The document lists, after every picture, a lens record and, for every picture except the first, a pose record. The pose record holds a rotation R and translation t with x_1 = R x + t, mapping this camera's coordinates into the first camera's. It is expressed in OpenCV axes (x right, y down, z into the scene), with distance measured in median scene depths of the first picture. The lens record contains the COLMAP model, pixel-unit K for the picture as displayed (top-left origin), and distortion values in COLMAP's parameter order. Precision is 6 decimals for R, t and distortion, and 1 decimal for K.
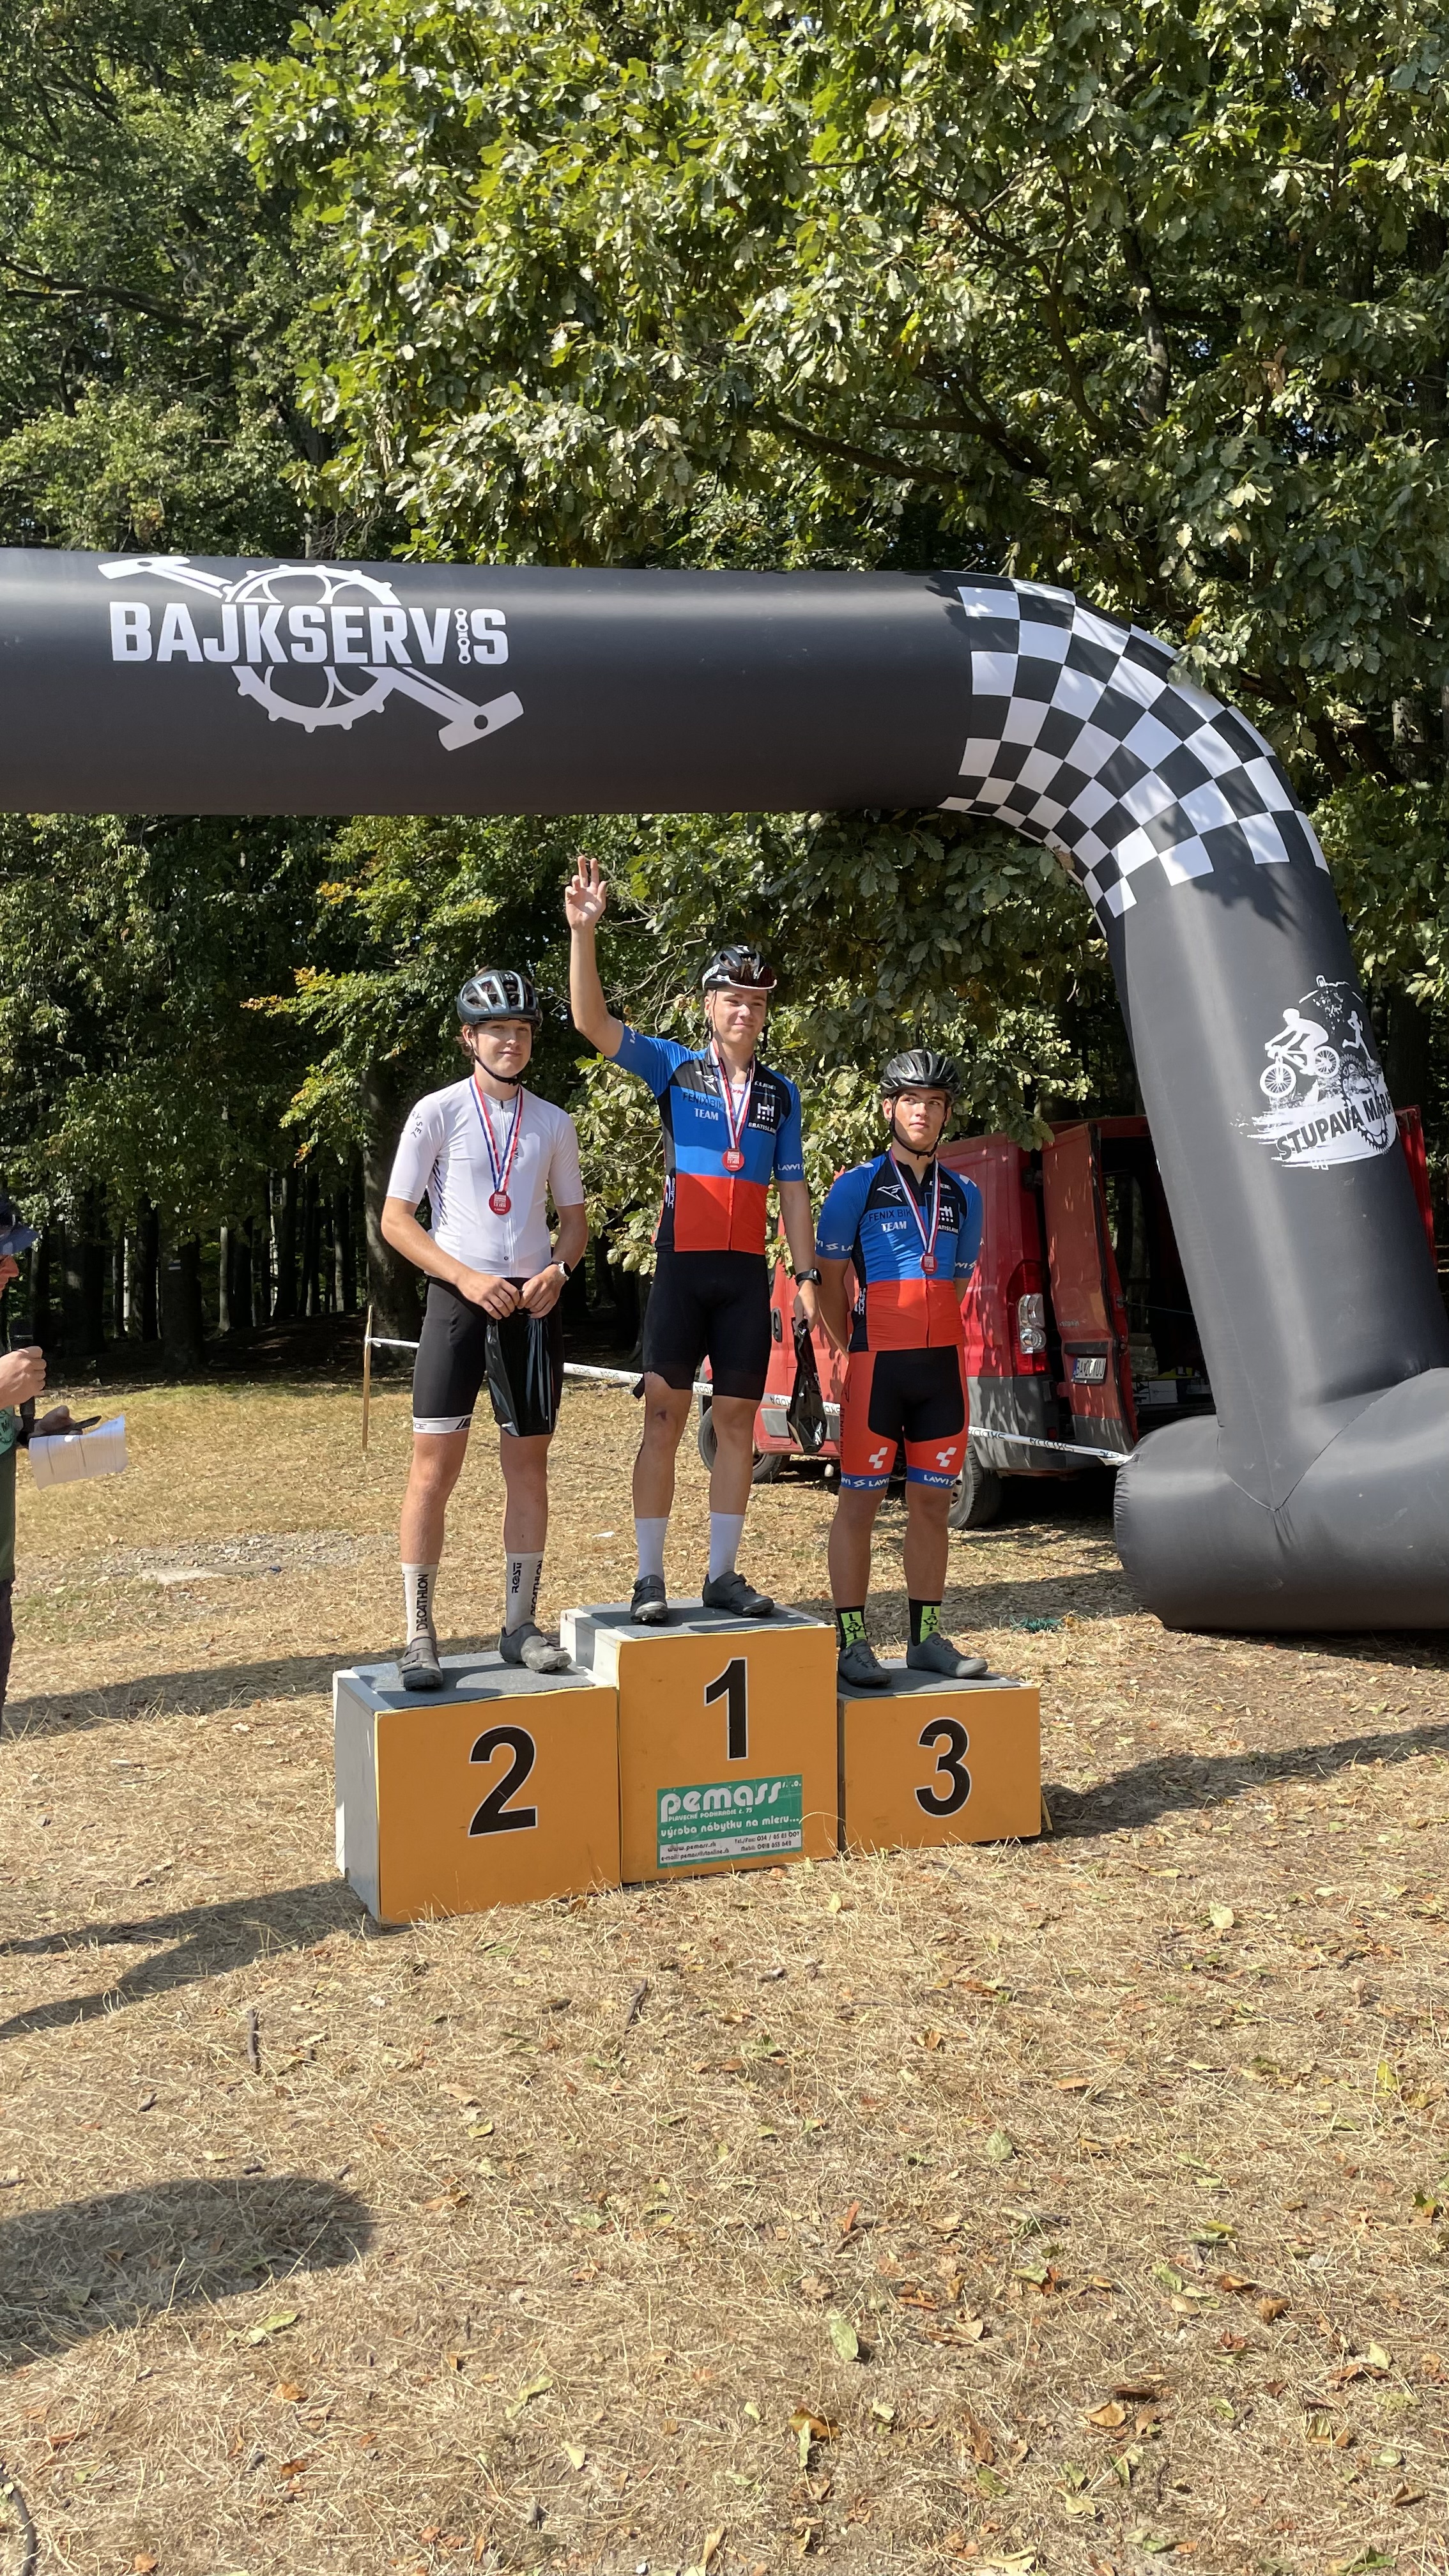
lens RADIAL K [[1909.2, 0, 724.5], [0, 1909.2, 1288.0], [0, 0, 1]] dist [0.025341, 0.000312]
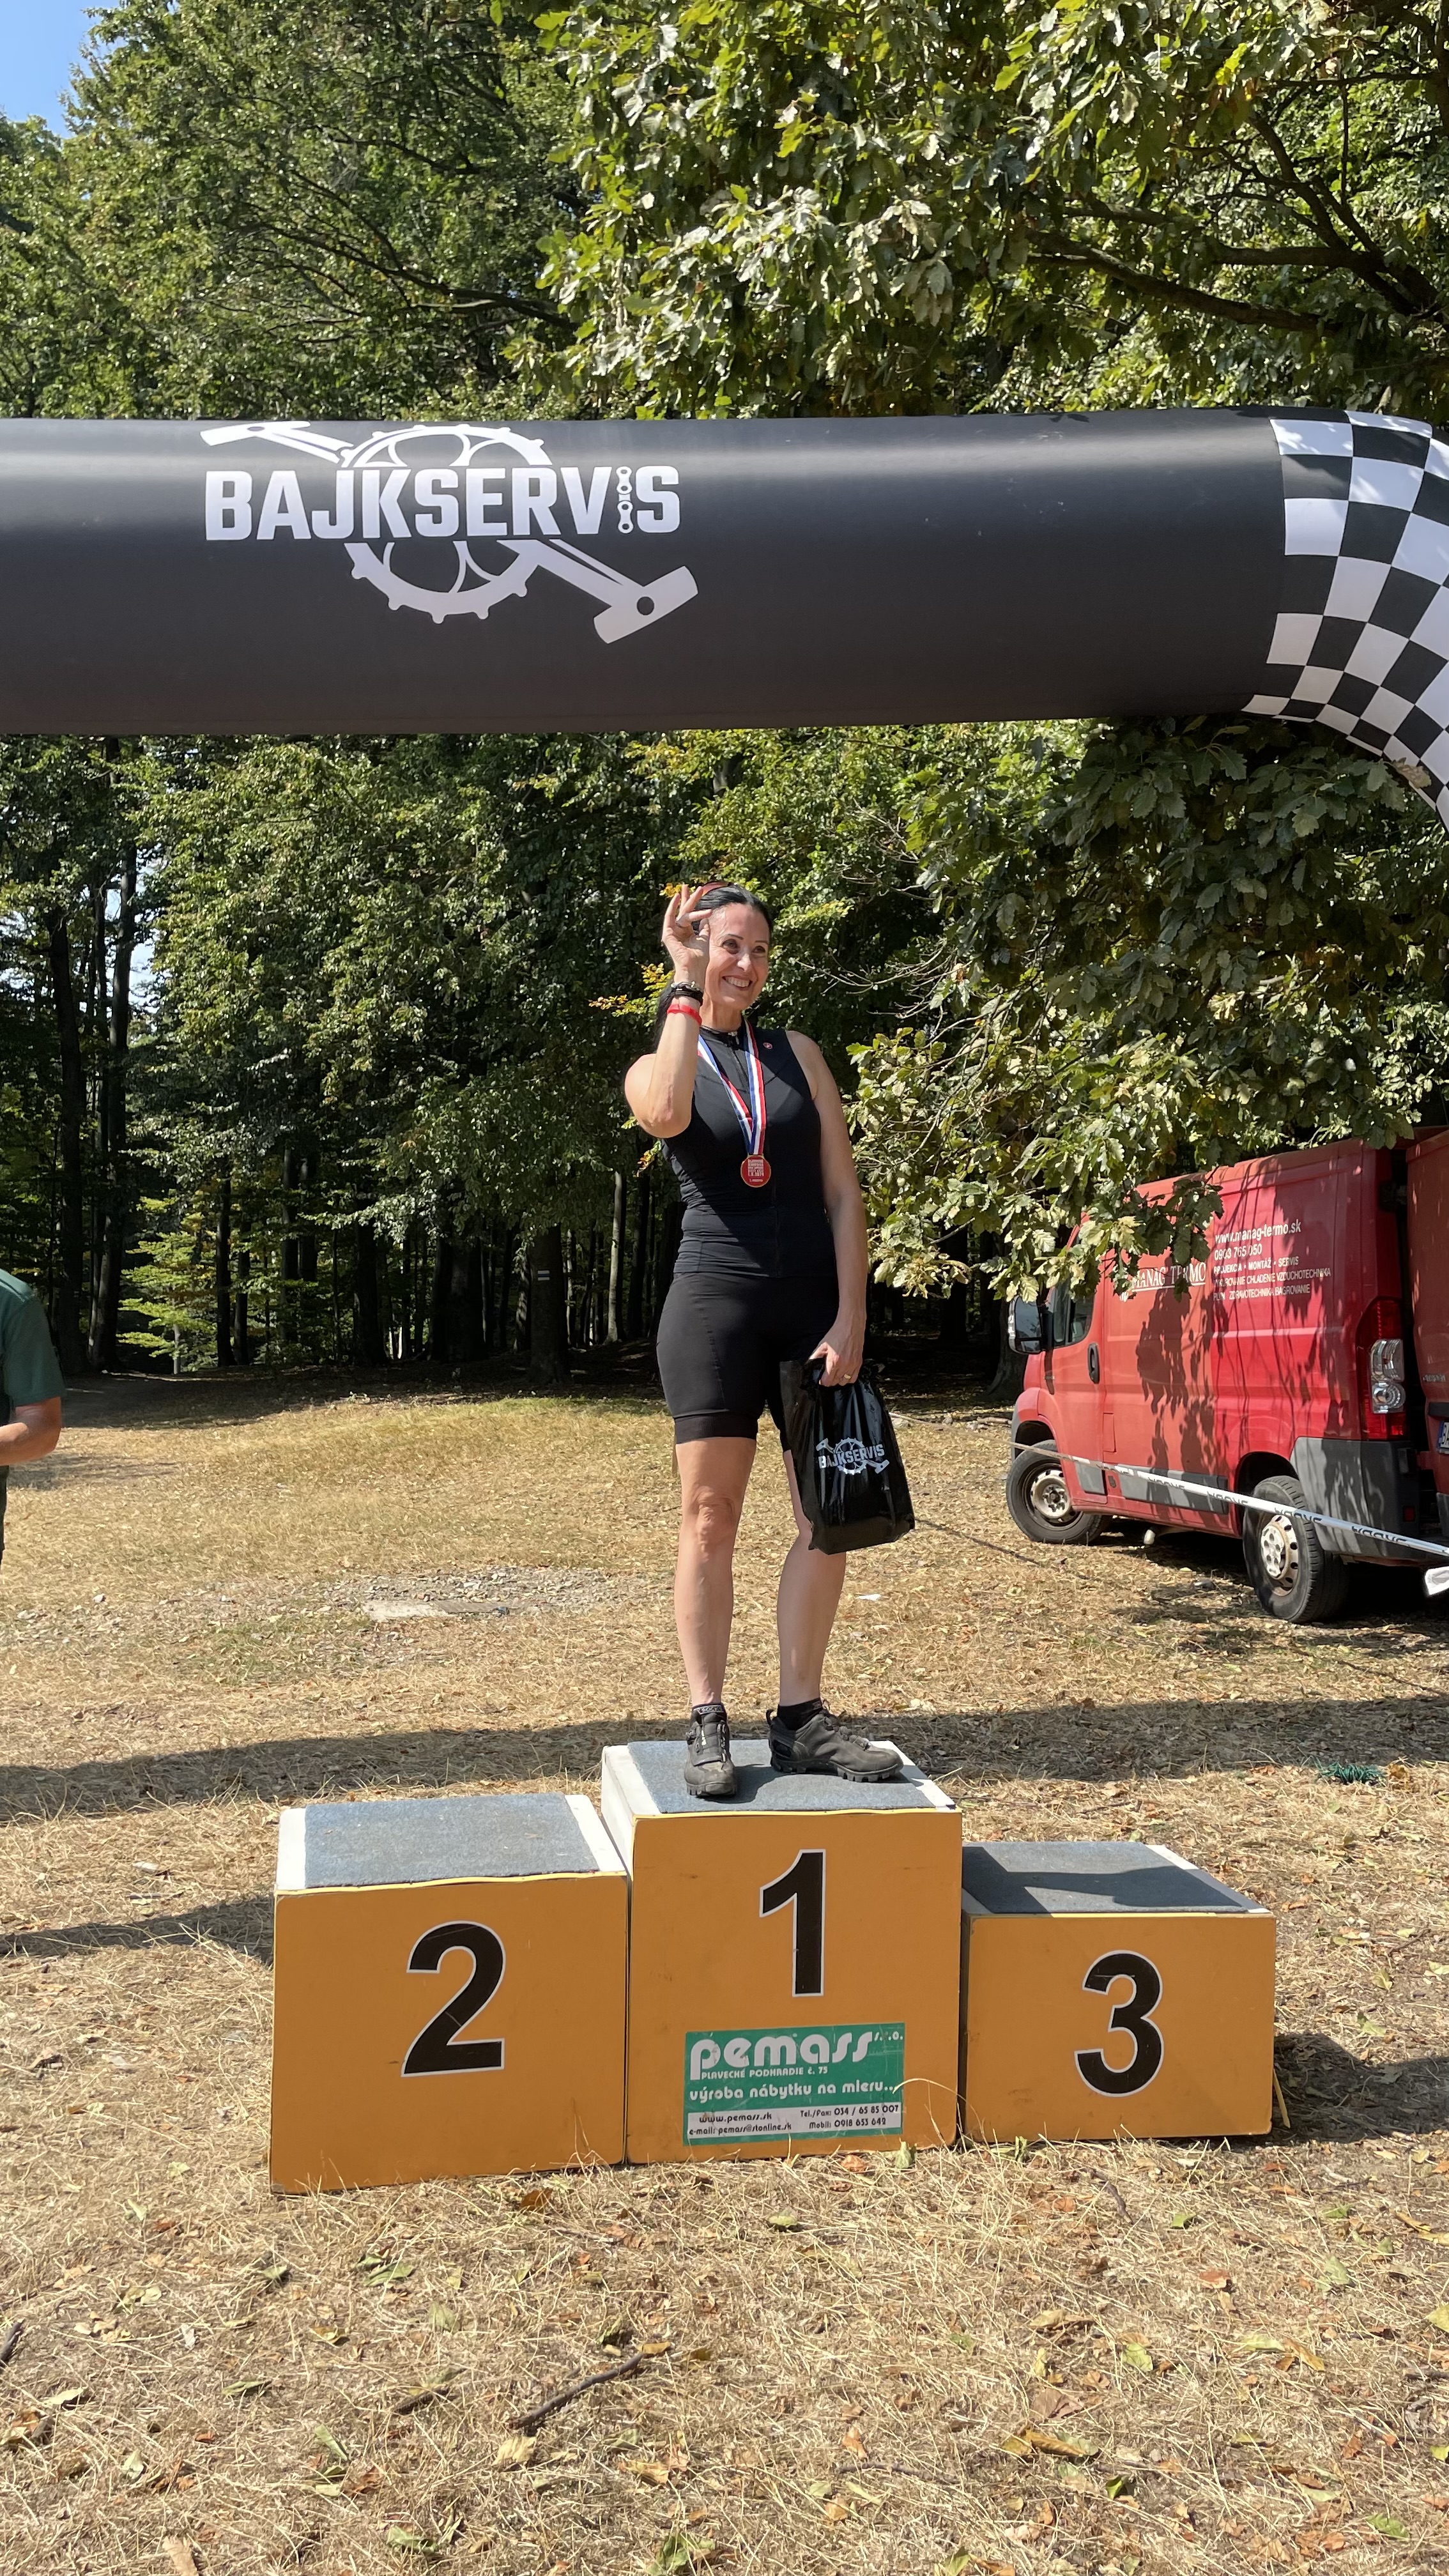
lens RADIAL K [[1995.7, 0, 730.3], [0, 1995.7, 1269.8], [0, 0, 1]] dist [0.026718, -0.004765]
pose [[0.981455, 0.031907, -0.189017, 0.076354], [-0.035630, 0.999232, -0.016333, -0.004335], [0.188351, 0.022764, 0.981838, 0.187908]]
